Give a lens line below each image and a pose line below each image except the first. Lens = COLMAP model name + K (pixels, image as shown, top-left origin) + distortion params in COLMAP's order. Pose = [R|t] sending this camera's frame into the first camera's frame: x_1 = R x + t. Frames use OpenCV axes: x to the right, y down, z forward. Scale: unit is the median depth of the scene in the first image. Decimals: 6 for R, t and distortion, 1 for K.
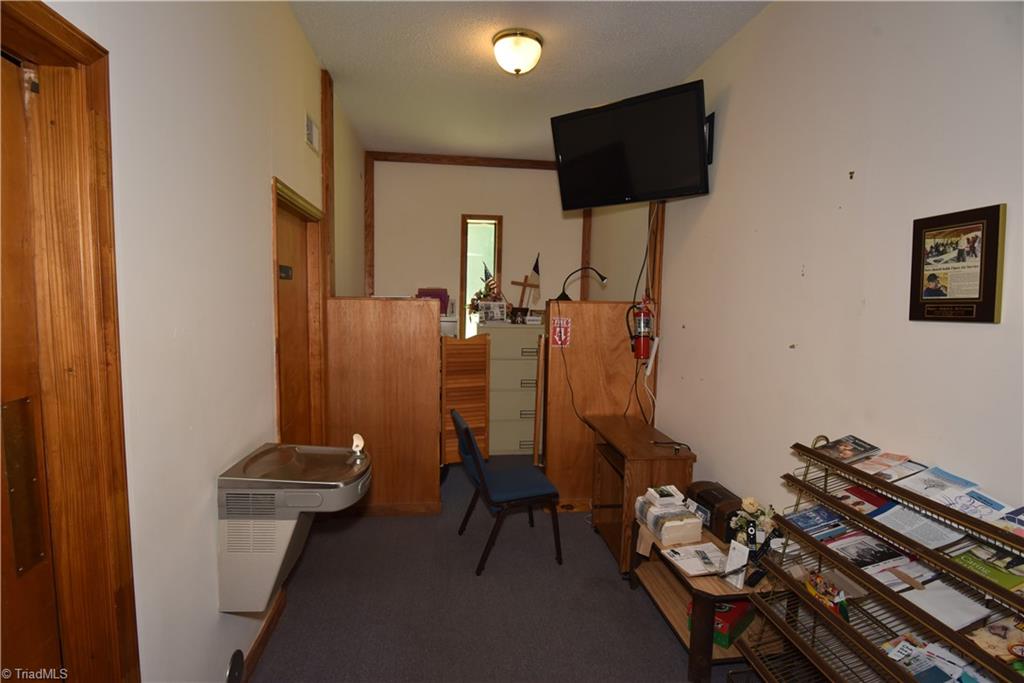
lens RADIAL K [[495.7, 0, 507.8], [0, 495.7, 344.6], [0, 0, 1]] dist [-0.018387, -0.000590]
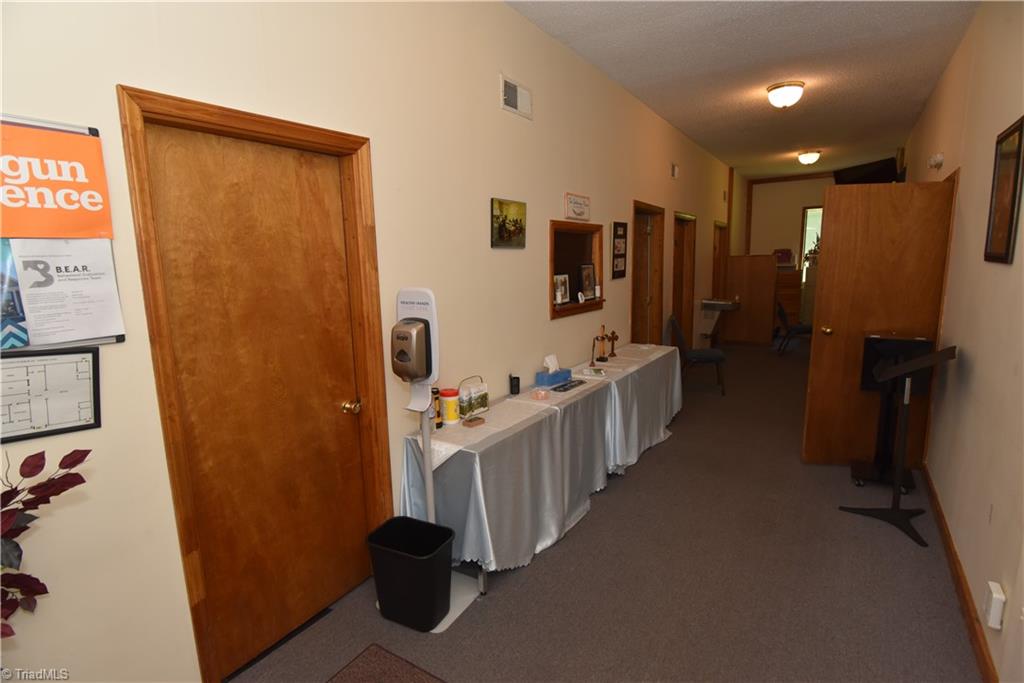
lens RADIAL K [[495.7, 0, 507.8], [0, 495.7, 344.6], [0, 0, 1]] dist [-0.018387, -0.000590]
pose [[0.739188, 0.083069, -0.668357, 0.366840], [-0.012986, 0.993938, 0.109173, 0.060114], [0.673374, -0.072020, 0.735785, -1.136083]]
